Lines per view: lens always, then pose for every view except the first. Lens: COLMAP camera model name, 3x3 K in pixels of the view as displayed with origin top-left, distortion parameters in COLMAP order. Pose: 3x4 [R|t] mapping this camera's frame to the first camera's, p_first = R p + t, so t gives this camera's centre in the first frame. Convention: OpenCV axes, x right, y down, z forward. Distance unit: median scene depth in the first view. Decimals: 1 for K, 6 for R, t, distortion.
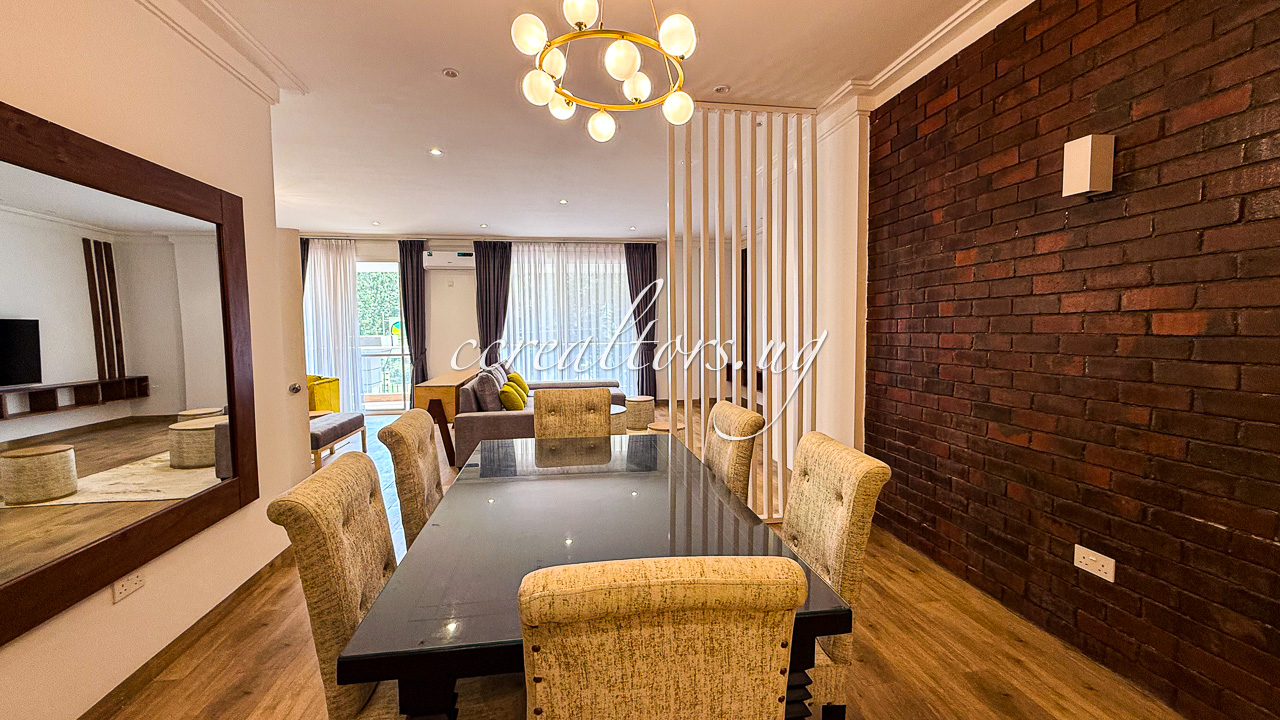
lens RADIAL K [[511.0, 0, 640.0], [0, 511.0, 360.0], [0, 0, 1]] dist [0.000805, 0.000122]
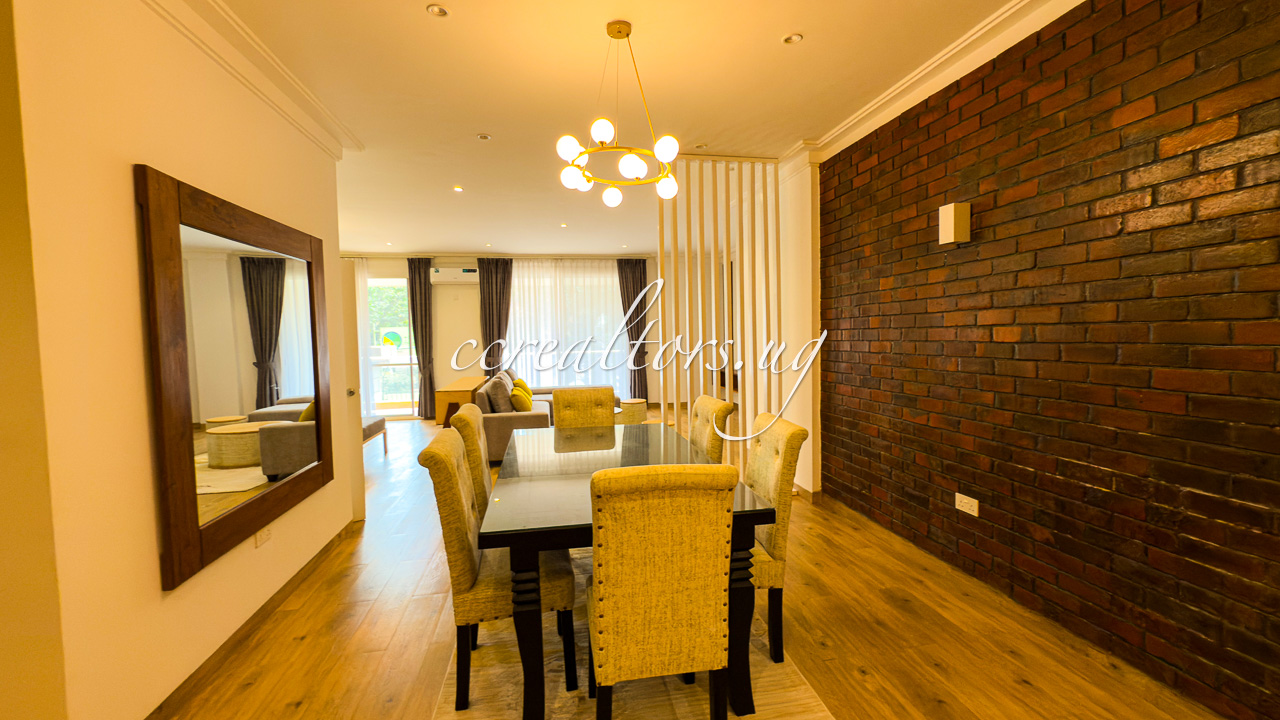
lens RADIAL K [[511.0, 0, 640.0], [0, 511.0, 360.0], [0, 0, 1]] dist [0.000805, 0.000122]
pose [[0.999670, -0.011556, 0.022927, -0.027801], [0.011878, 0.999832, -0.013945, 0.007532], [-0.022762, 0.014212, 0.999640, -0.301939]]
